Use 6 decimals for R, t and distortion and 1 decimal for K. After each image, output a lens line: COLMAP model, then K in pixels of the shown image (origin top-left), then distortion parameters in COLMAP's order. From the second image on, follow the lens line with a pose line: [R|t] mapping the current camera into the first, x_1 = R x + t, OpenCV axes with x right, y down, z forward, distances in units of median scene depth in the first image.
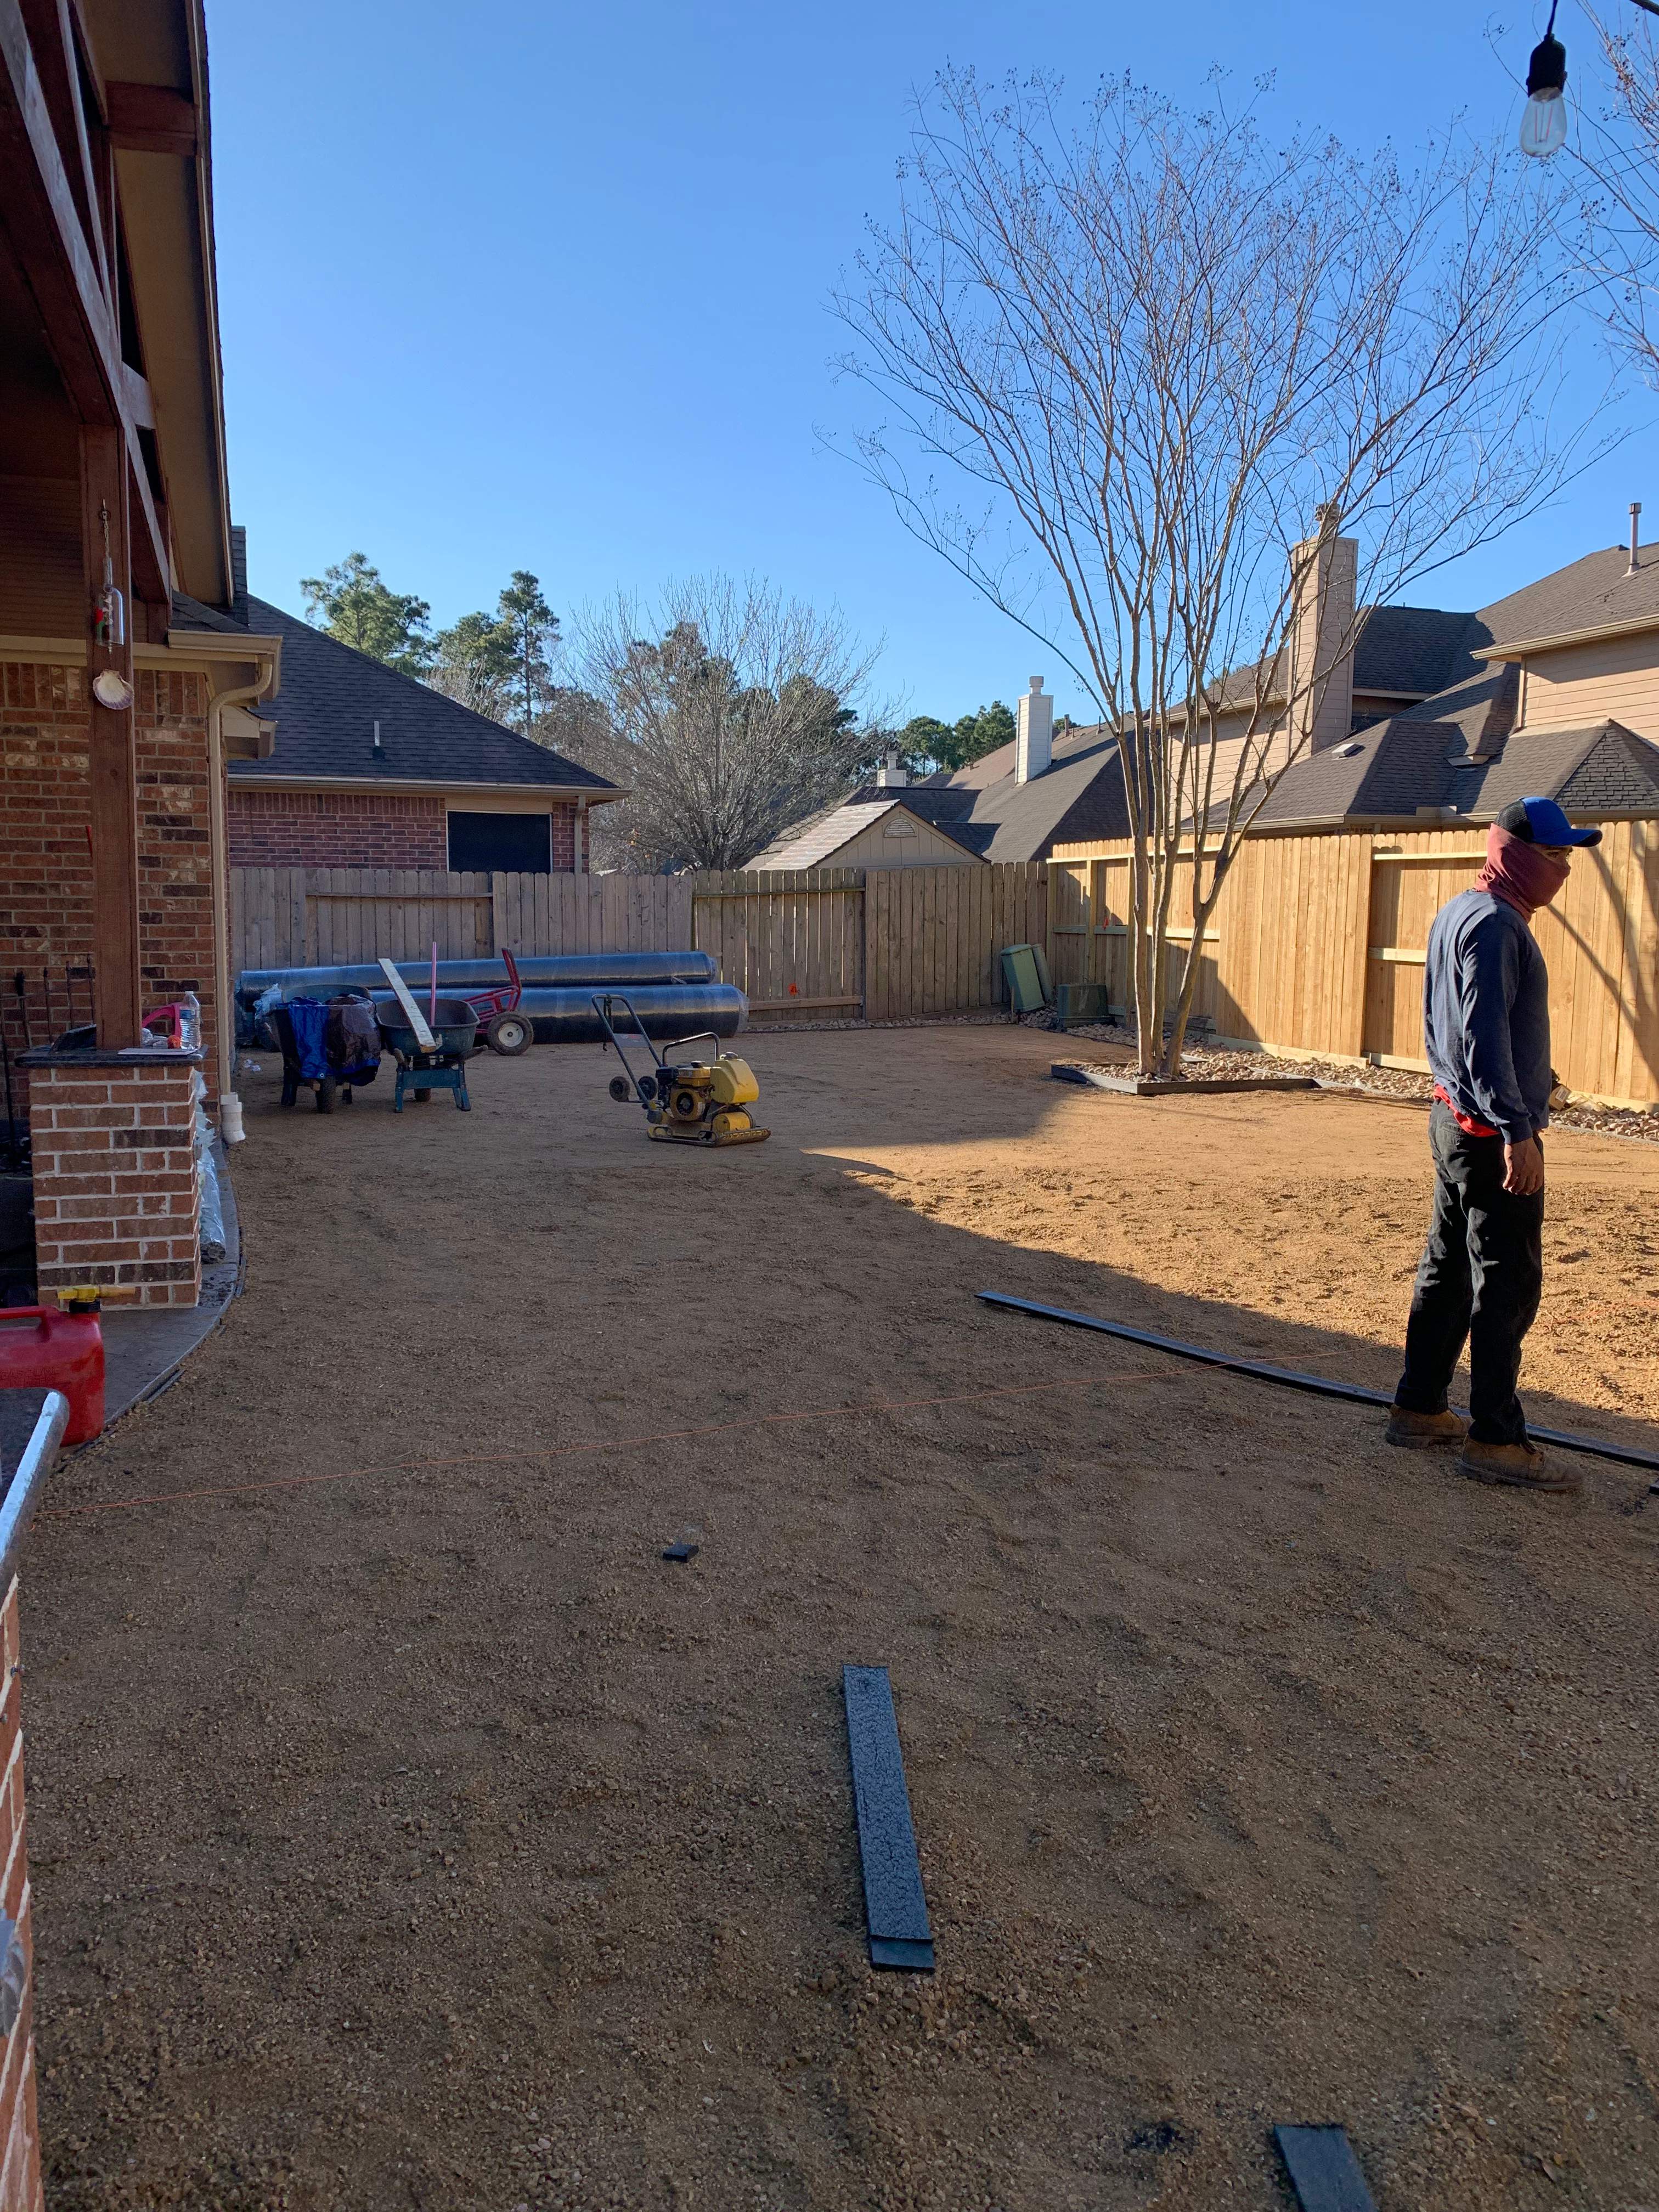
lens RADIAL K [[1675.6, 0, 825.9], [0, 1675.6, 1102.4], [0, 0, 1]] dist [0.072832, -0.132947]
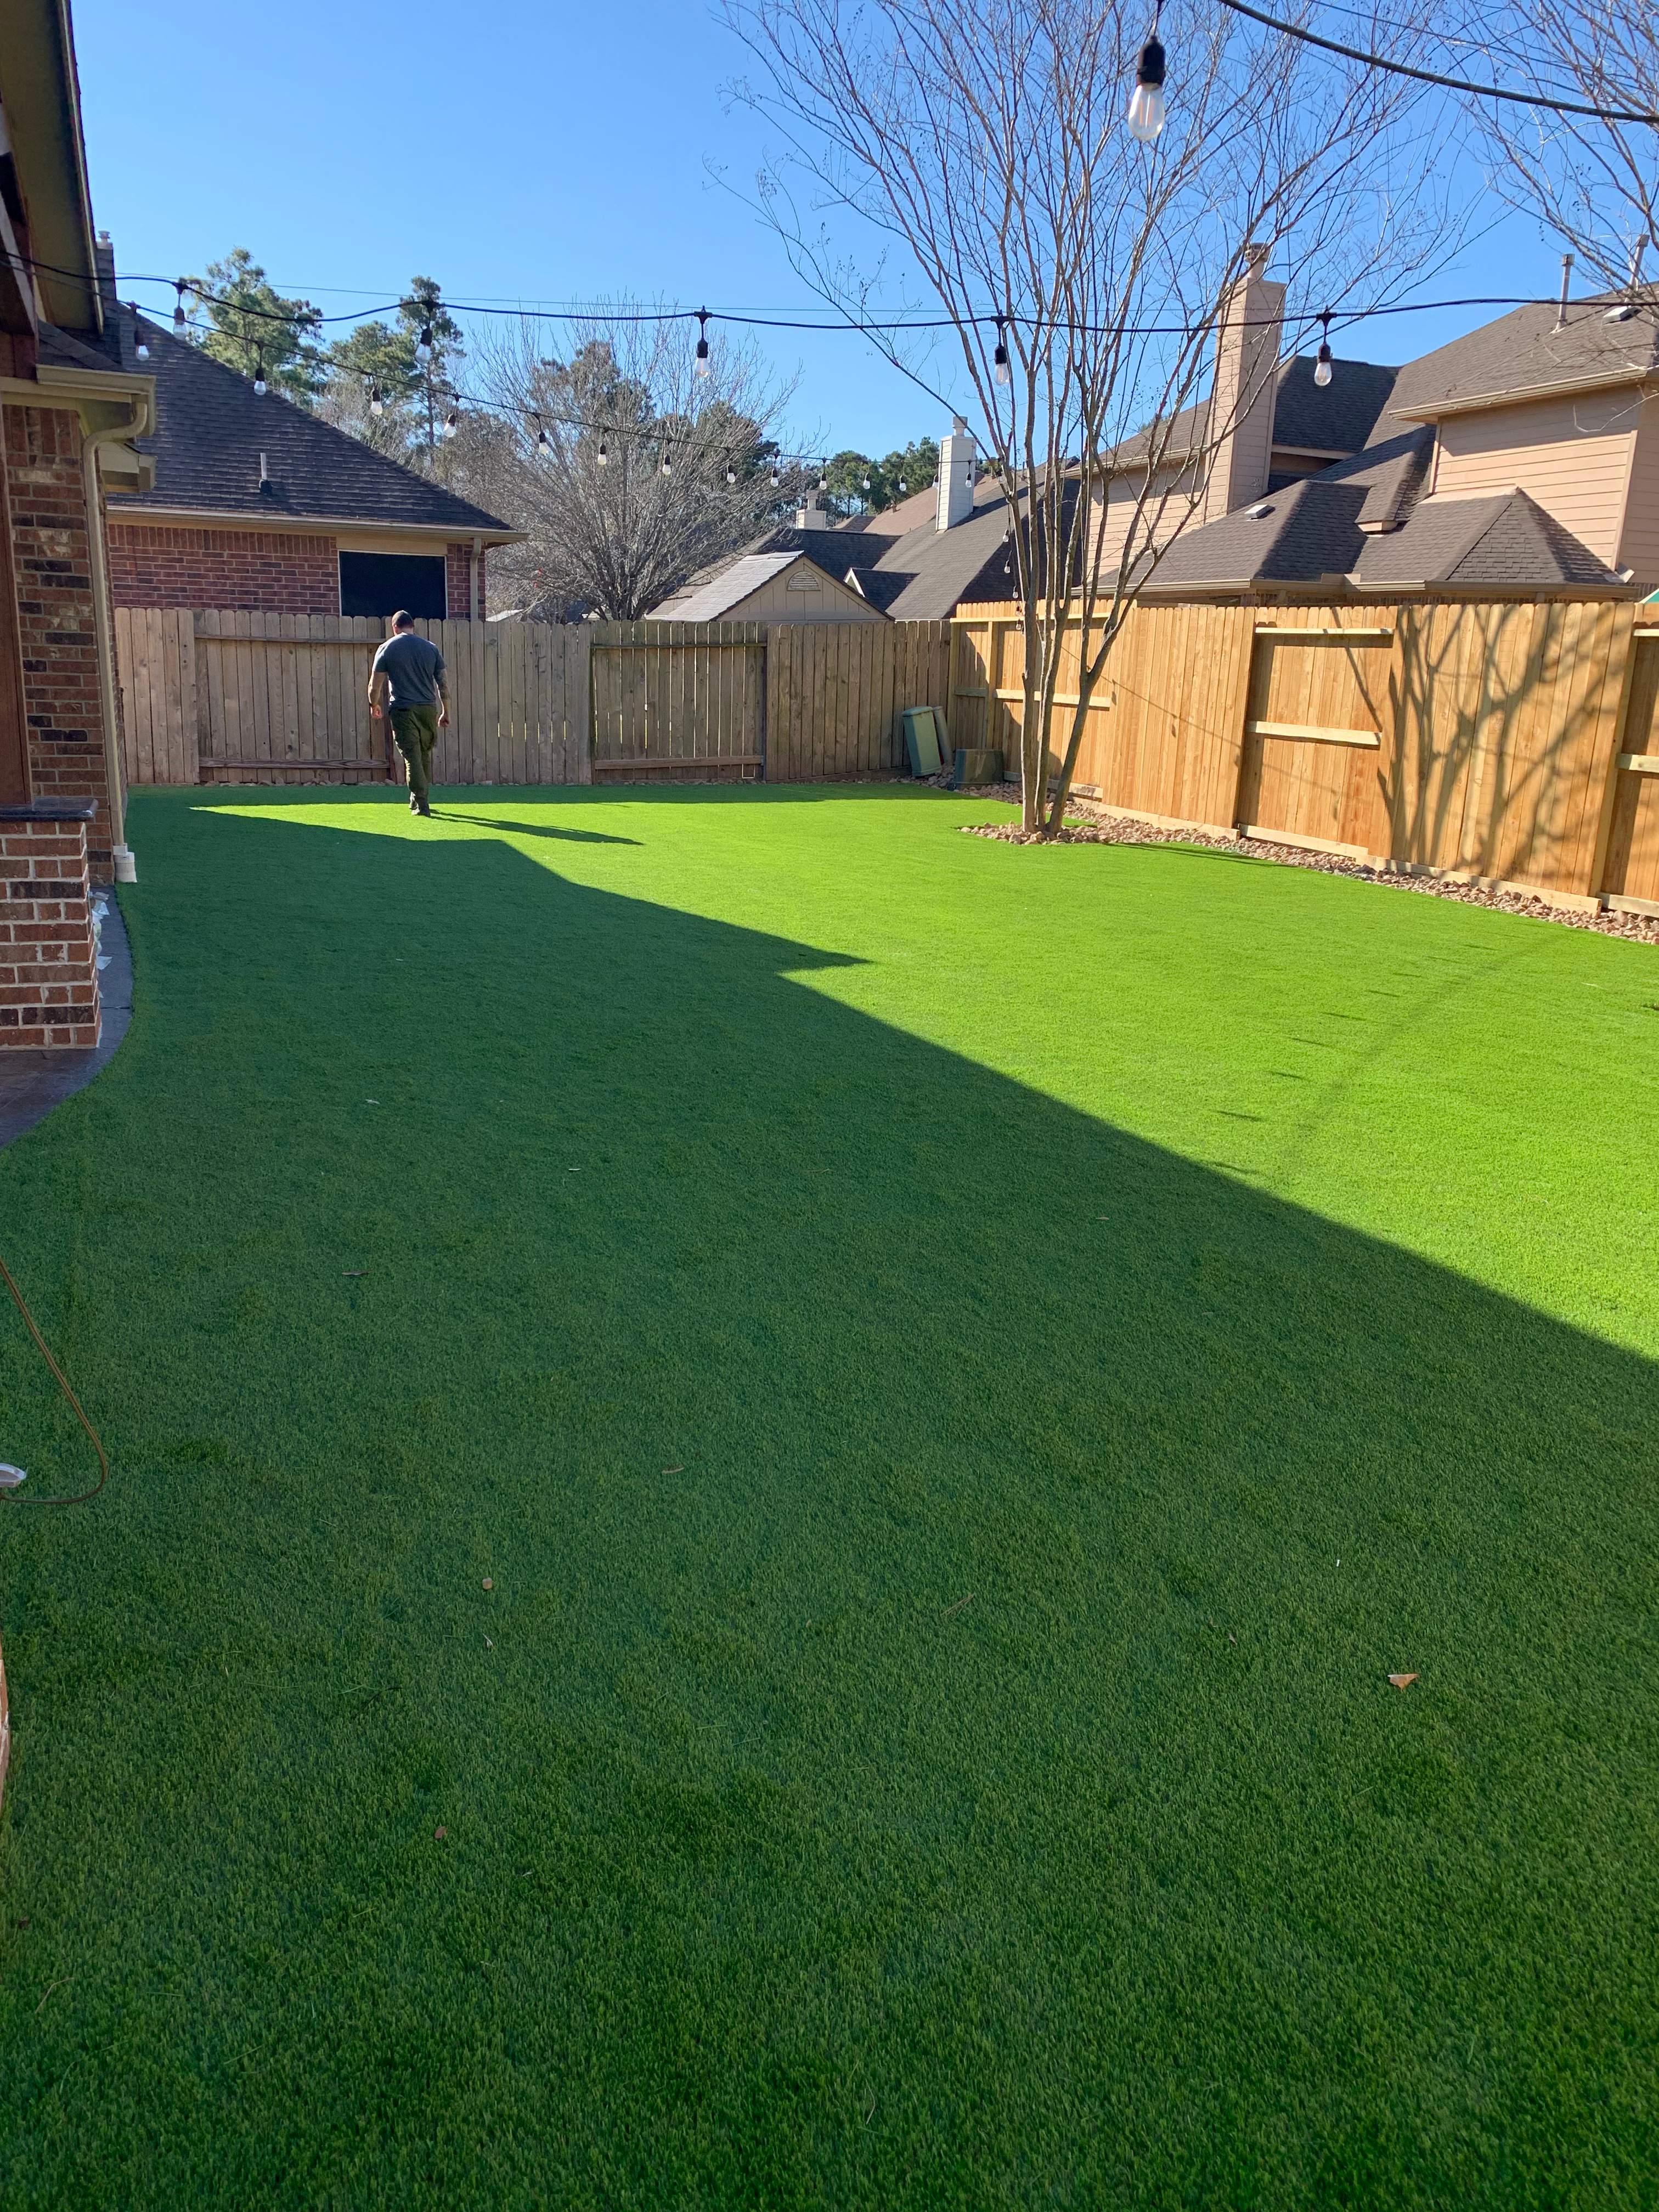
lens RADIAL K [[1674.1, 0, 834.0], [0, 1674.1, 1125.8], [0, 0, 1]] dist [0.007035, 0.010039]
pose [[0.998402, 0.010738, 0.055484, 0.014621], [-0.019341, 0.987421, 0.156923, -0.002789], [-0.053101, -0.157746, 0.986051, -0.034398]]
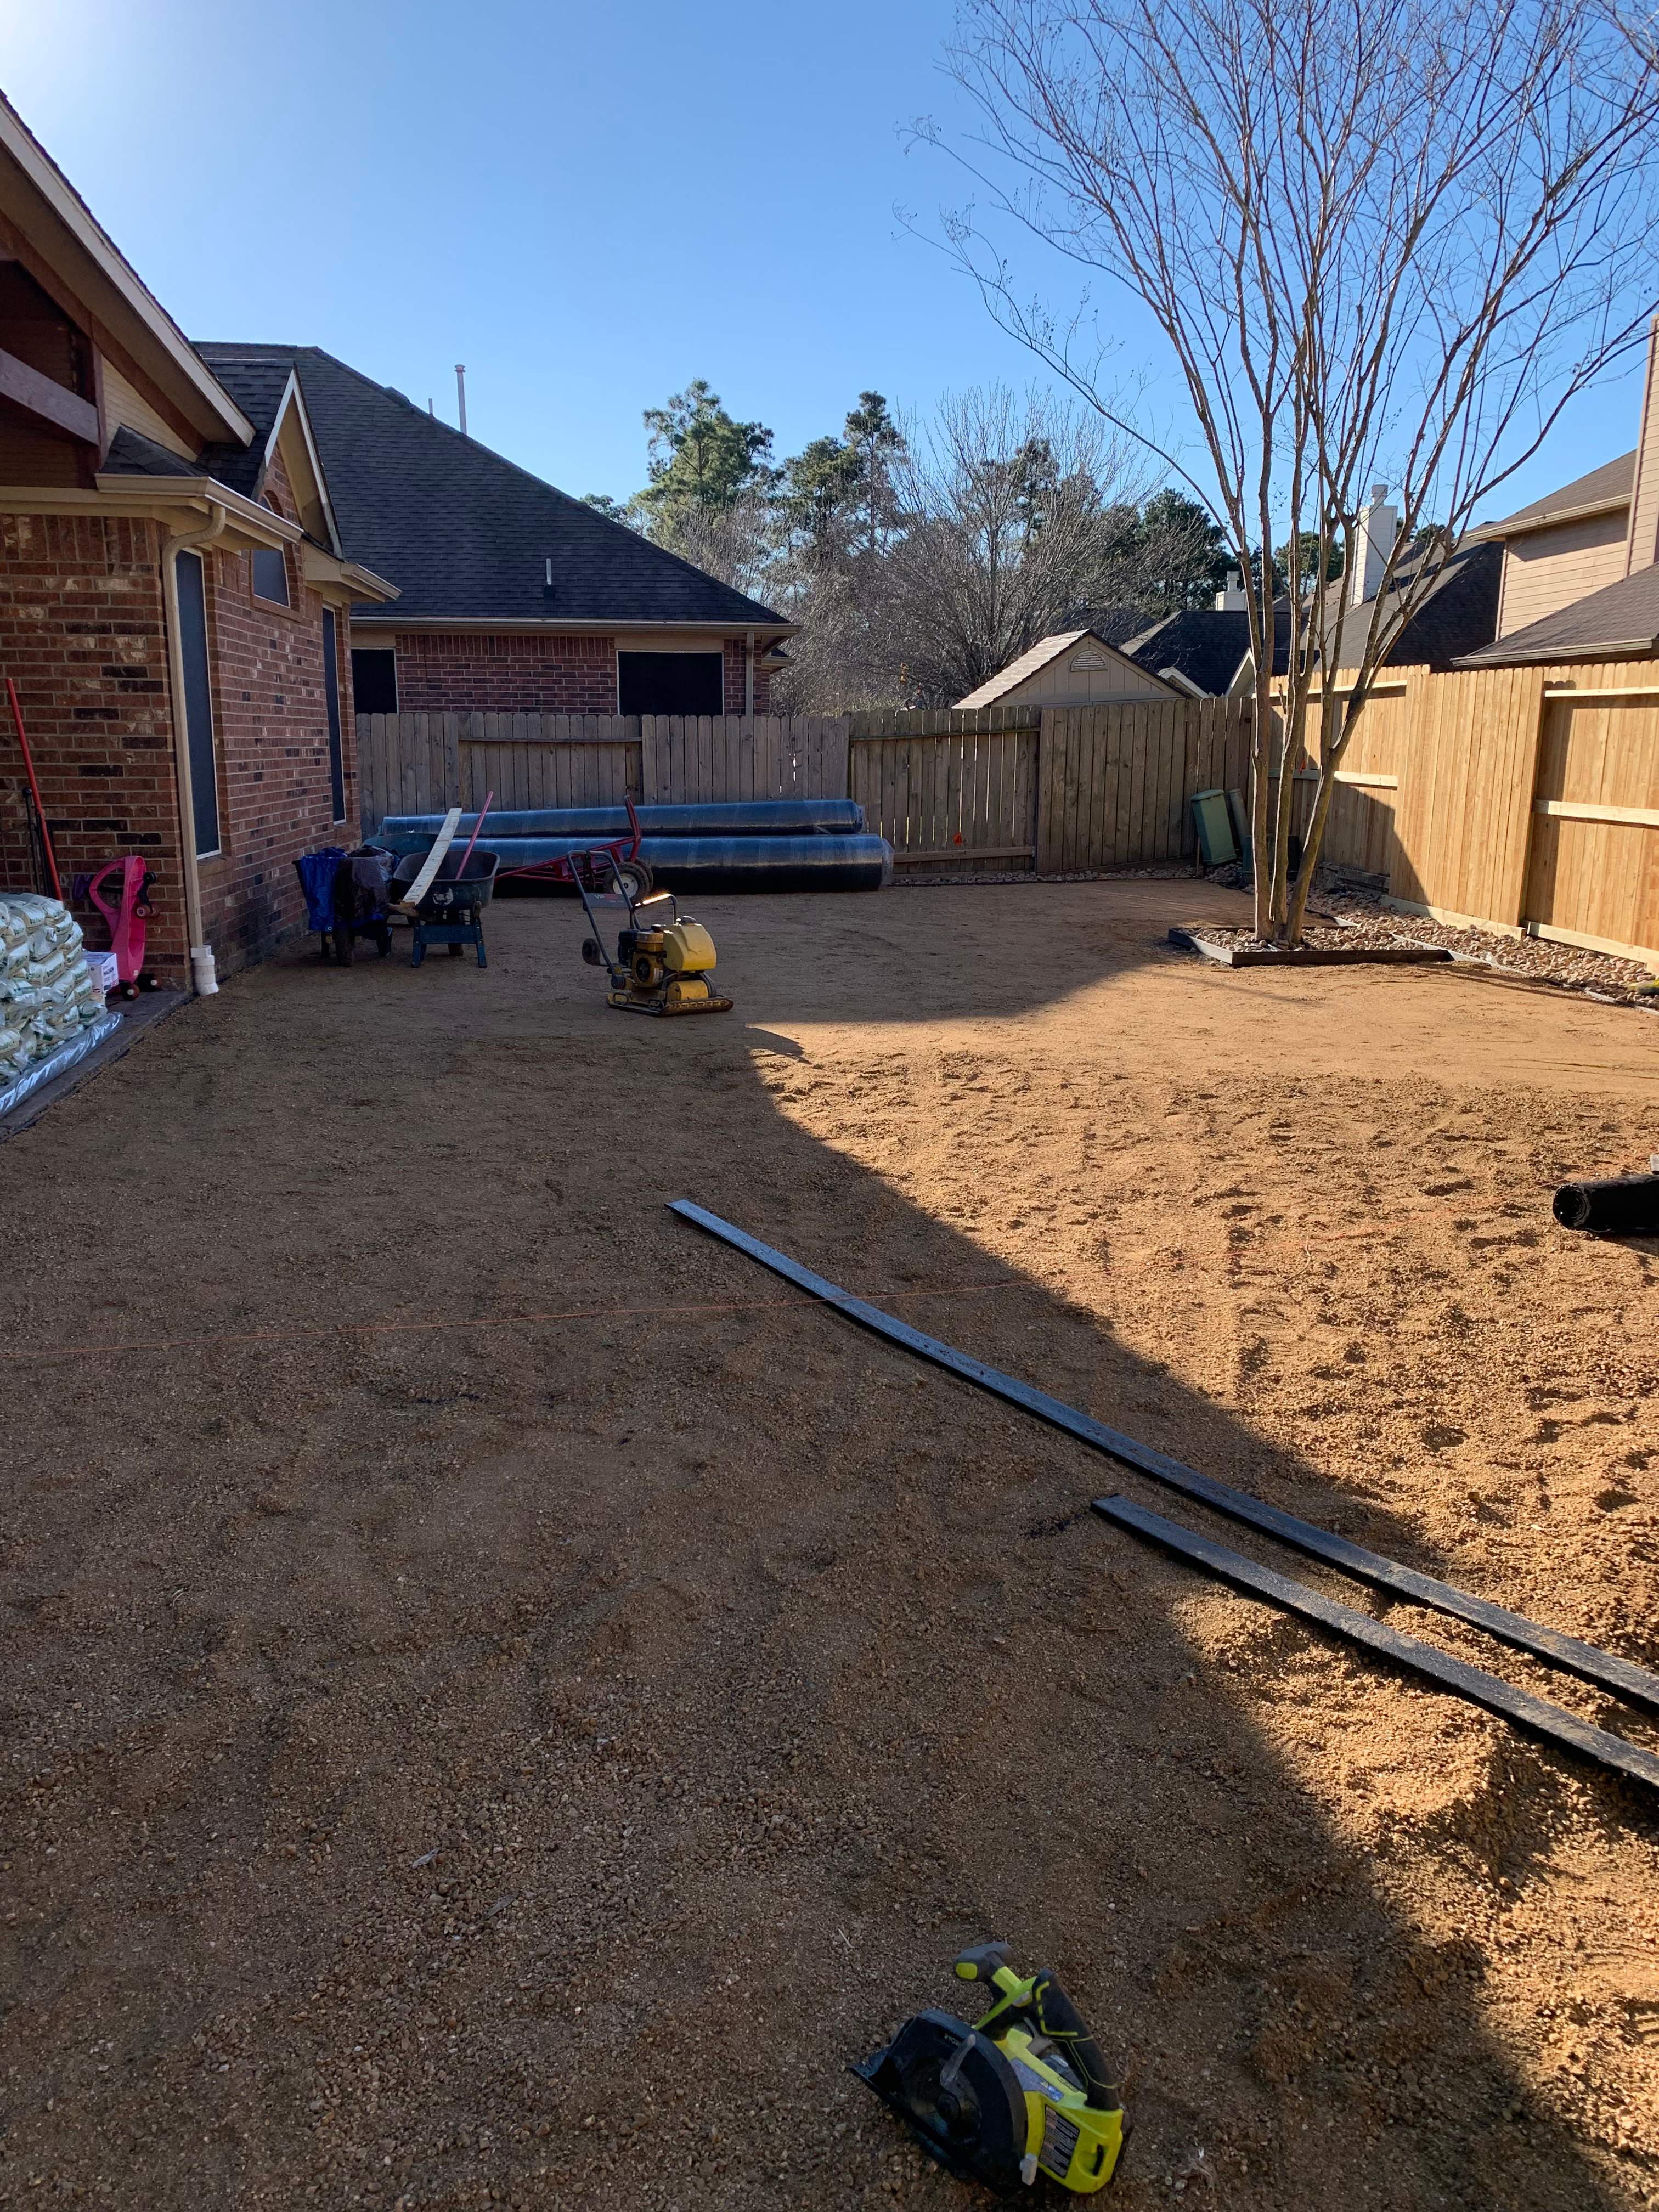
lens RADIAL K [[1689.5, 0, 829.5], [0, 1689.5, 1106.0], [0, 0, 1]] dist [0.045452, -0.037474]
pose [[0.977096, 0.042677, -0.208476, 0.145963], [-0.022500, 0.994911, 0.098212, -0.012024], [0.211606, -0.091272, 0.973084, 0.052094]]
